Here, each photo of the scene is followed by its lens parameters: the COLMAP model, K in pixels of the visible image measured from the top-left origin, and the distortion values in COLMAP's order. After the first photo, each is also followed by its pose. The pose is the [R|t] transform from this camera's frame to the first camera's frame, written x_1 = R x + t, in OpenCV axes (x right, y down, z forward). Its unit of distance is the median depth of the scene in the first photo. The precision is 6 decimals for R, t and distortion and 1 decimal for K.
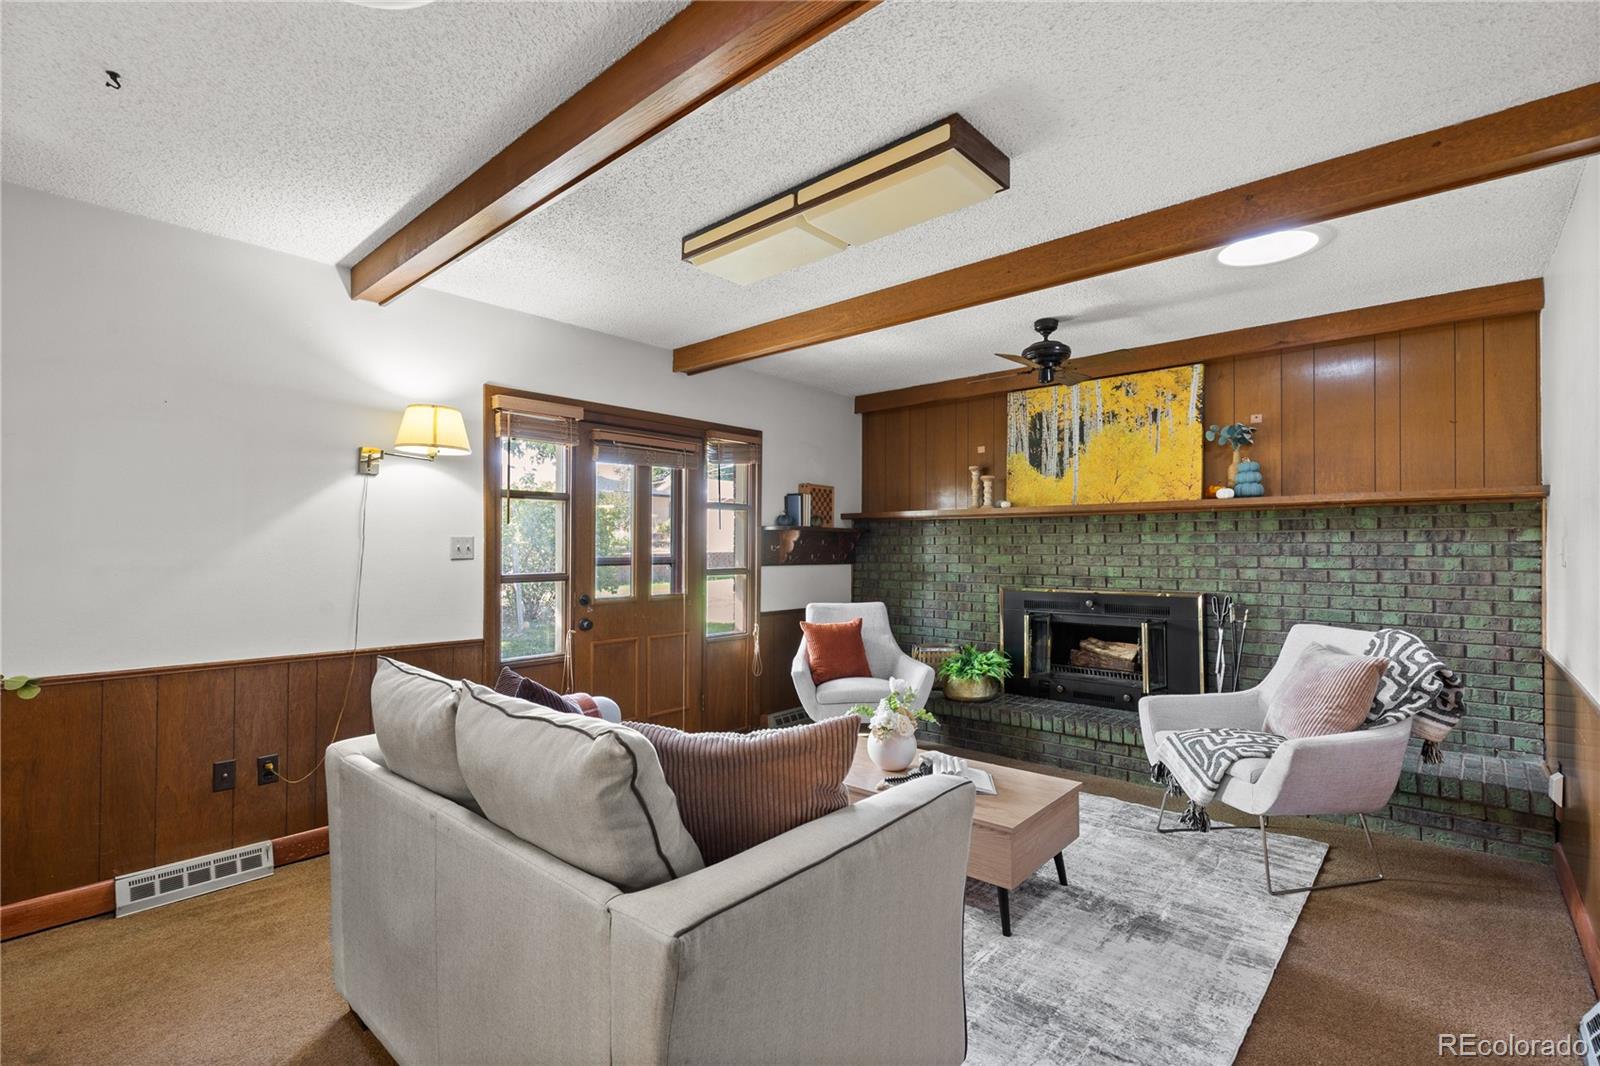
lens RADIAL K [[732.0, 0, 802.4], [0, 732.0, 551.8], [0, 0, 1]] dist [0.002879, -0.000718]
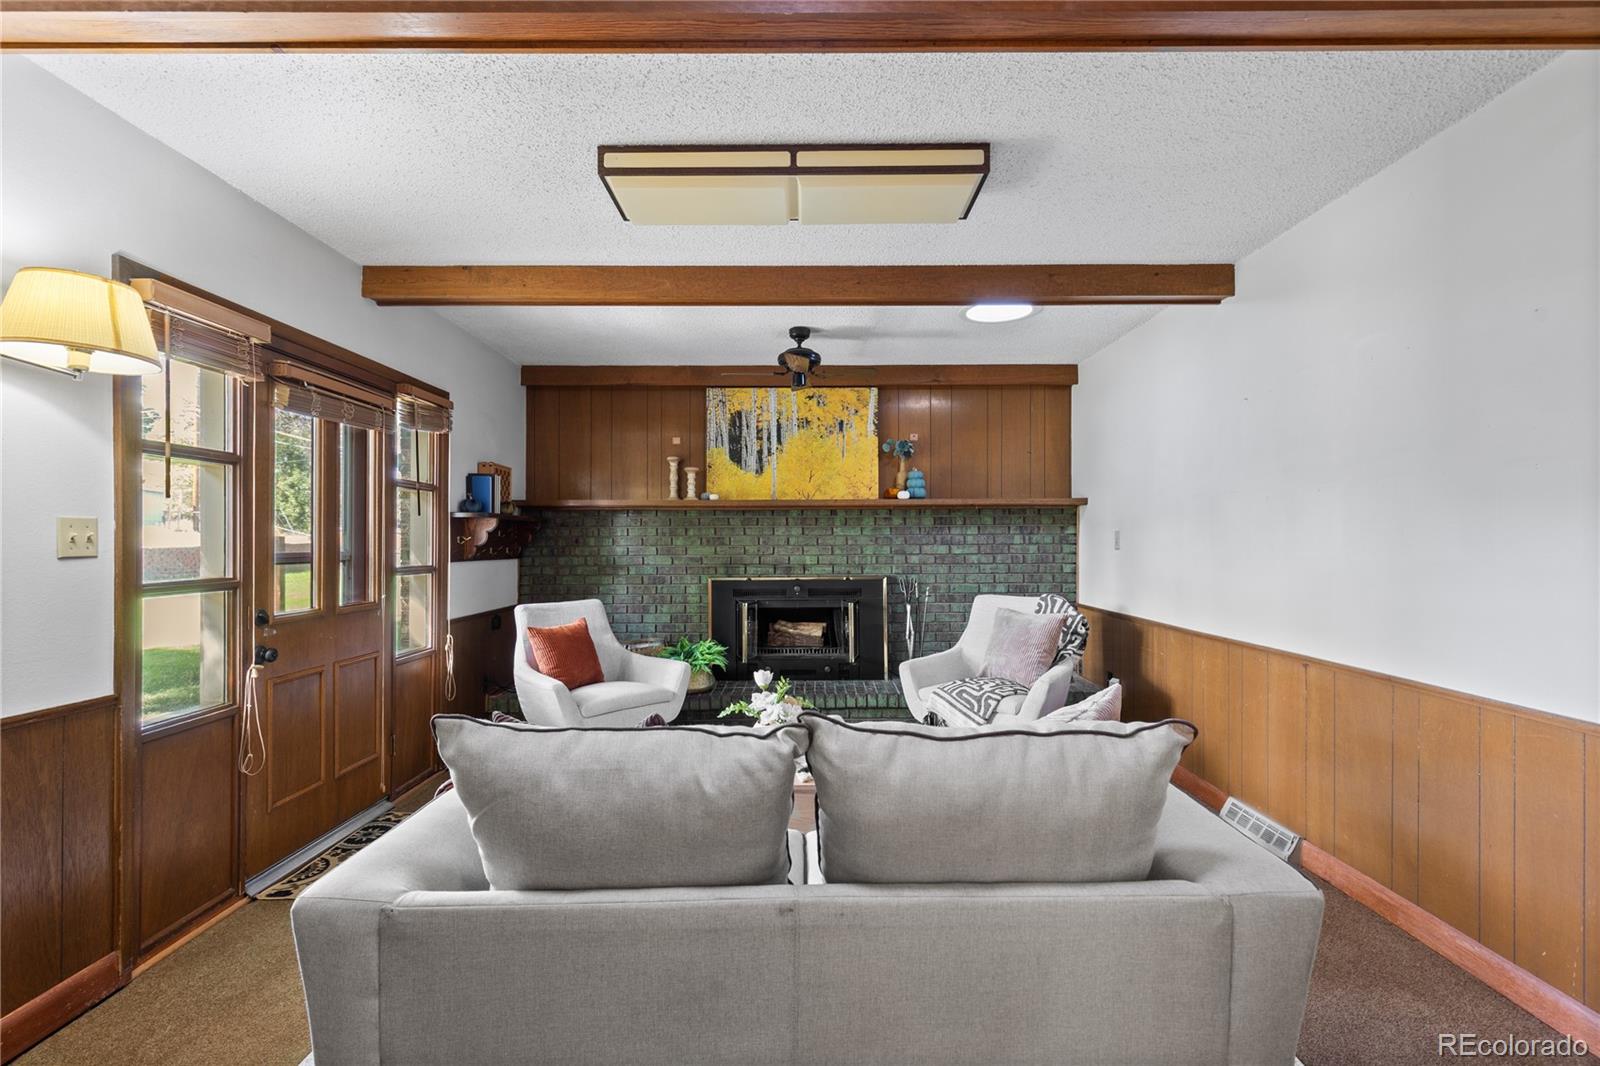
lens RADIAL K [[732.0, 0, 802.4], [0, 732.0, 551.8], [0, 0, 1]] dist [0.002879, -0.000718]
pose [[0.744076, -0.012333, 0.667981, -0.353057], [0.006845, 0.999918, 0.010837, 0.002226], [-0.668060, -0.003491, 0.744099, 0.171711]]
